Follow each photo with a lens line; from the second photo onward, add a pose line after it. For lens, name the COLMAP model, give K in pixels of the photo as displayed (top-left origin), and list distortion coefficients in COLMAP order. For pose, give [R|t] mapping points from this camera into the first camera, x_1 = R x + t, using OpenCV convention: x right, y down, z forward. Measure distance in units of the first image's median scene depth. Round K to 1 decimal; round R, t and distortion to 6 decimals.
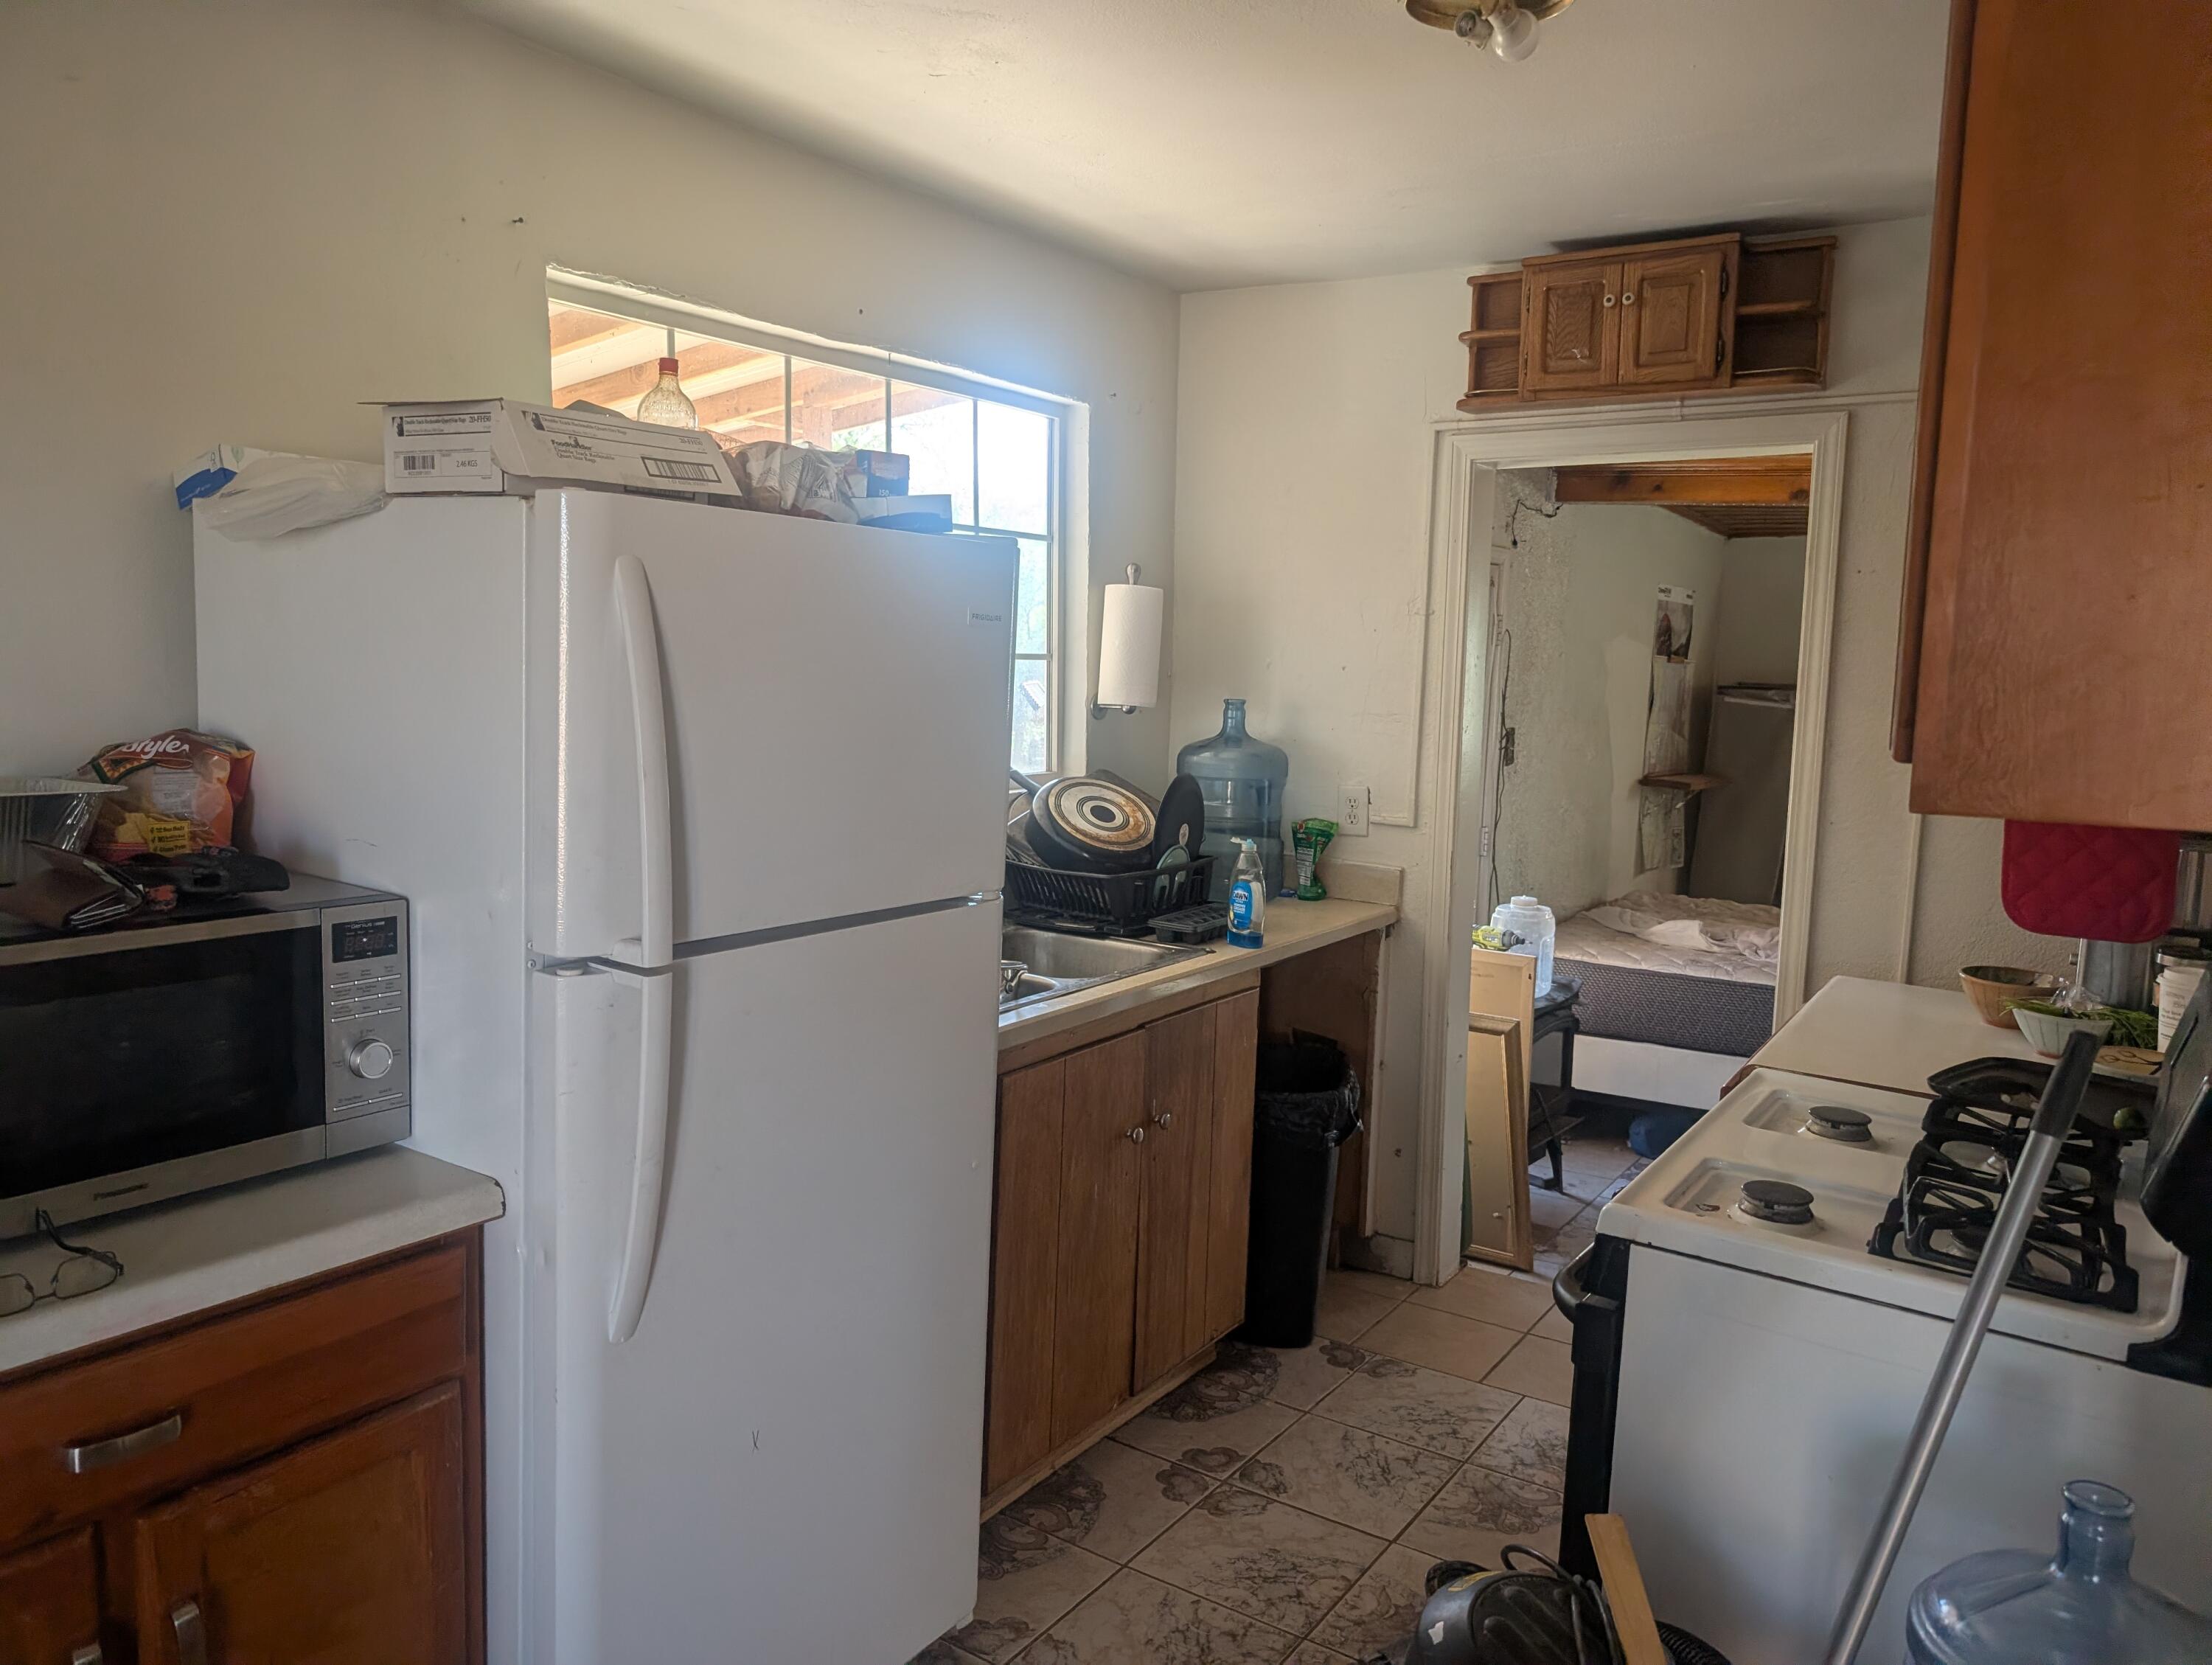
lens RADIAL K [[1574.6, 0, 1127.1], [0, 1574.6, 915.8], [0, 0, 1]] dist [0.009840, -0.021637]
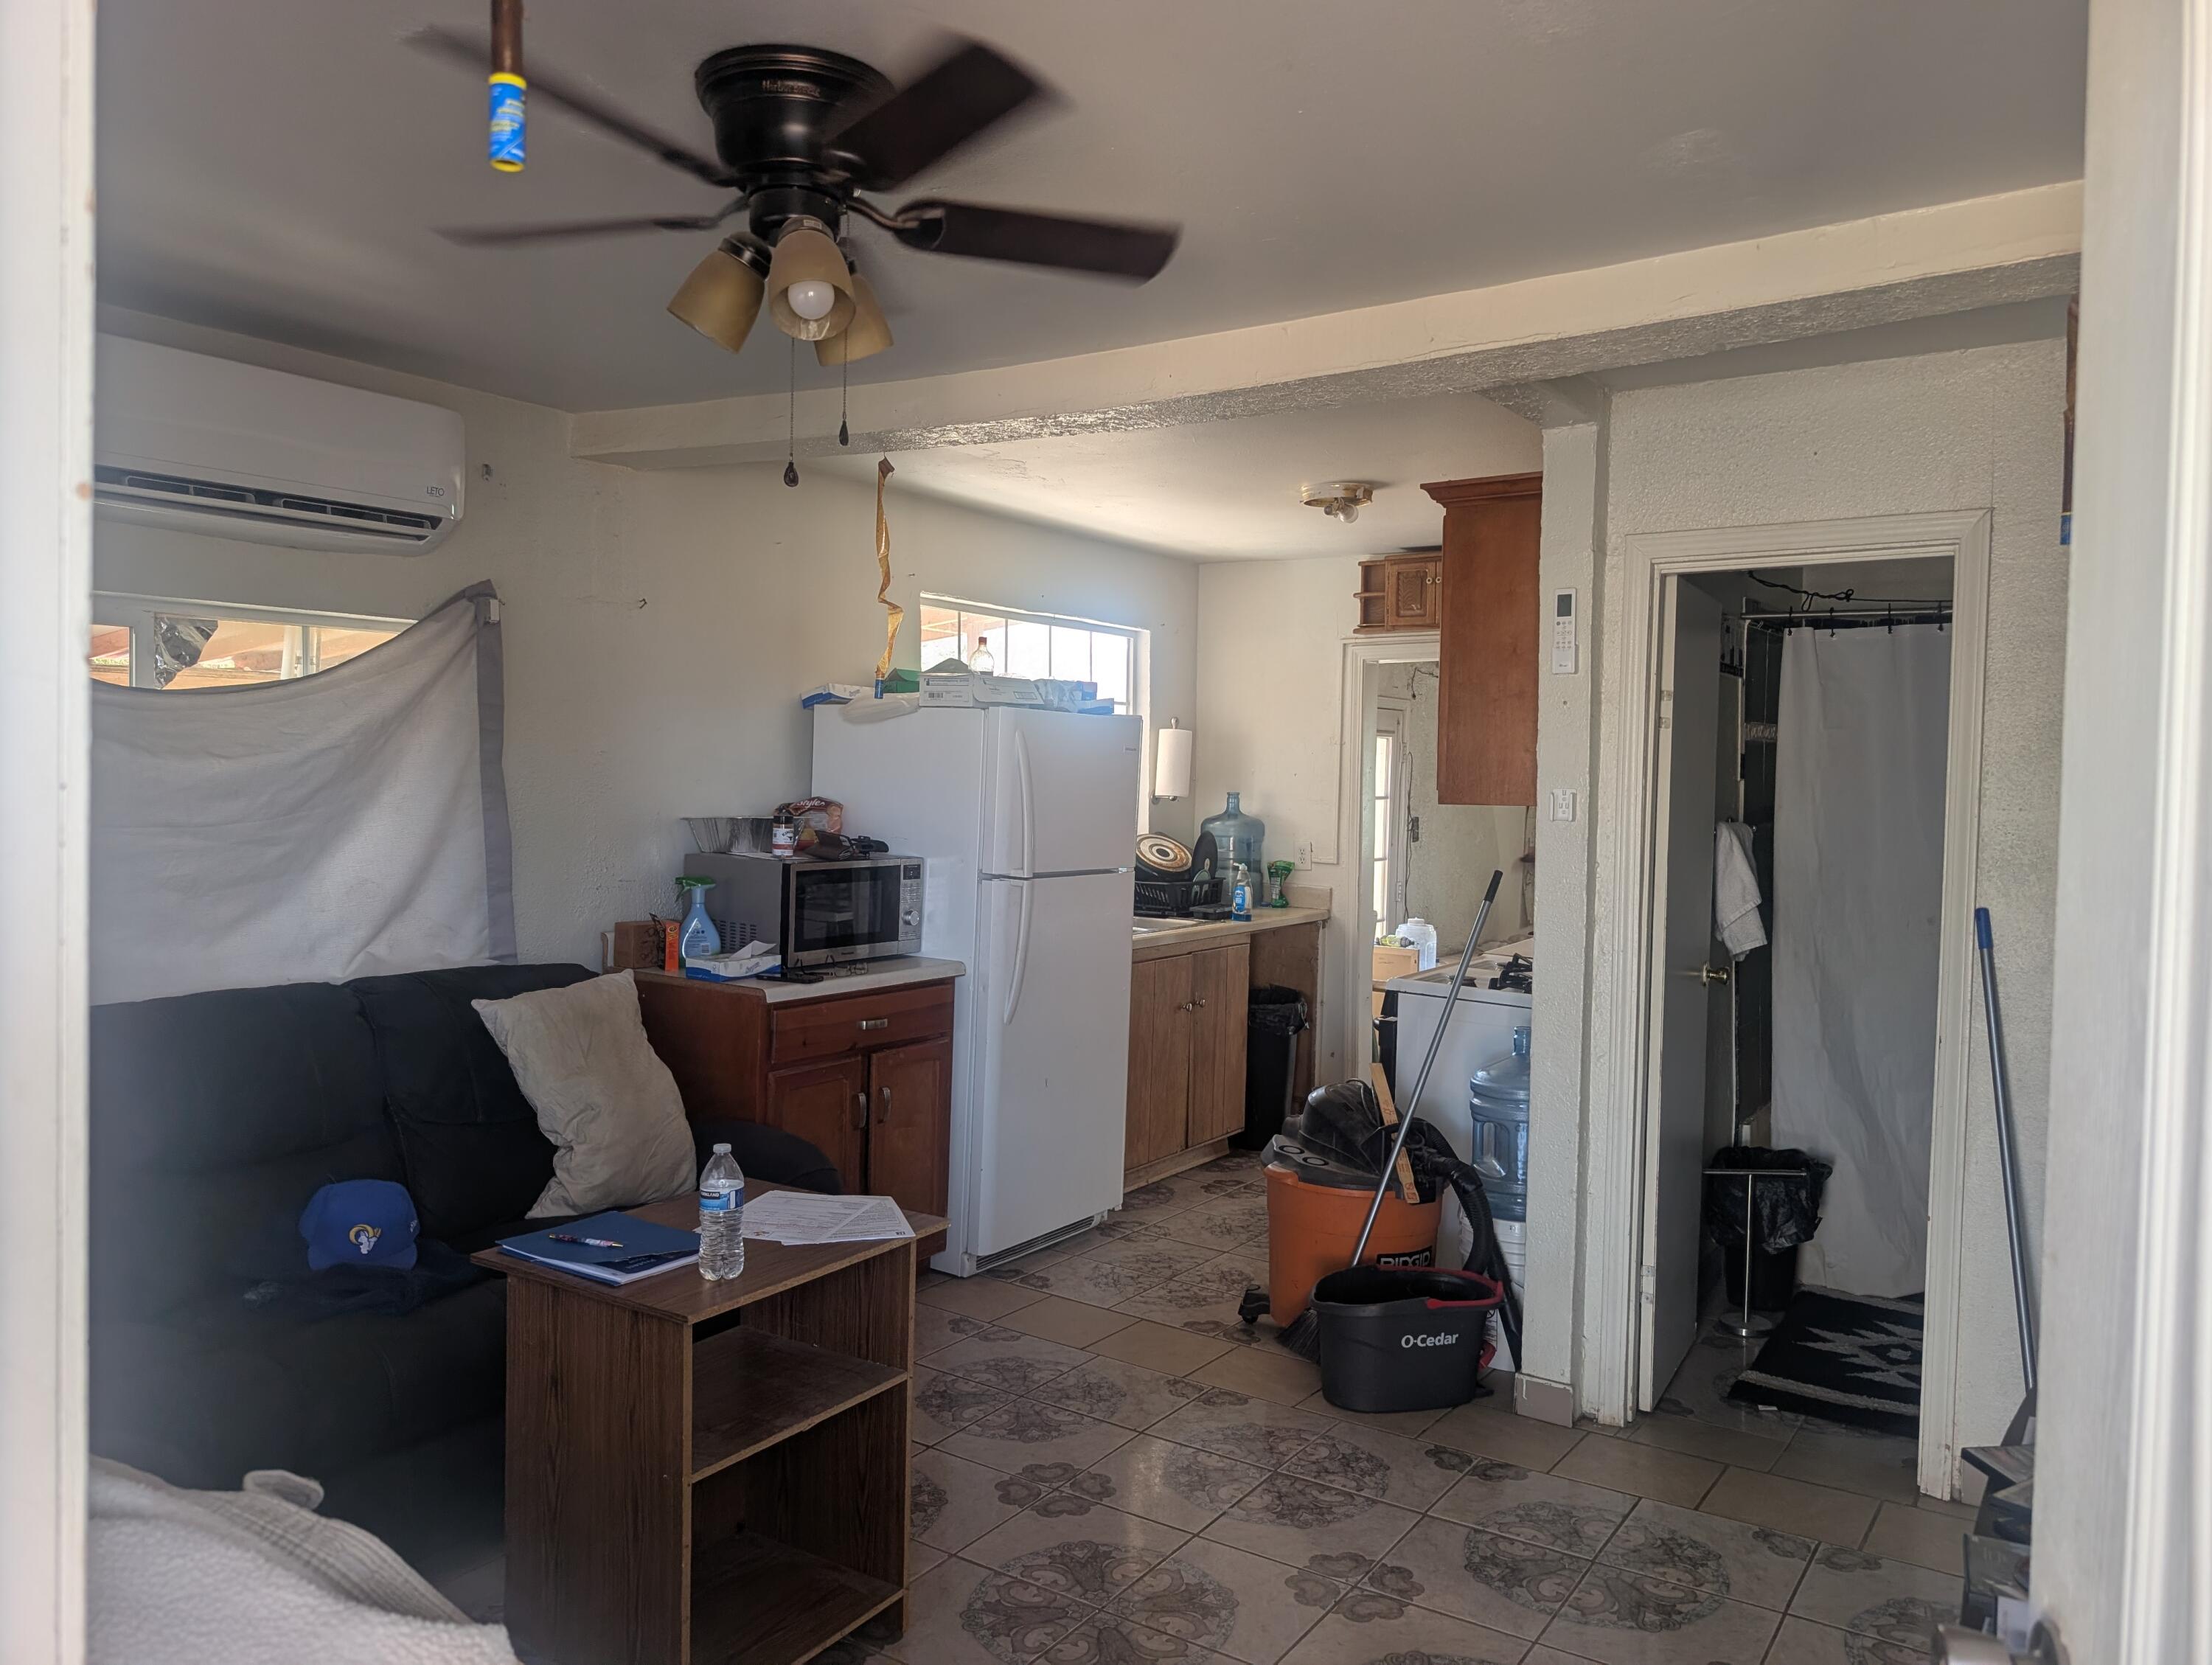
lens RADIAL K [[1574.6, 0, 1102.9], [0, 1574.6, 825.2], [0, 0, 1]] dist [0.009840, -0.021637]
pose [[0.999965, -0.004514, -0.007086, -0.070189], [0.003539, 0.991255, -0.131915, 0.140660], [0.007620, 0.131886, 0.991236, -0.798841]]
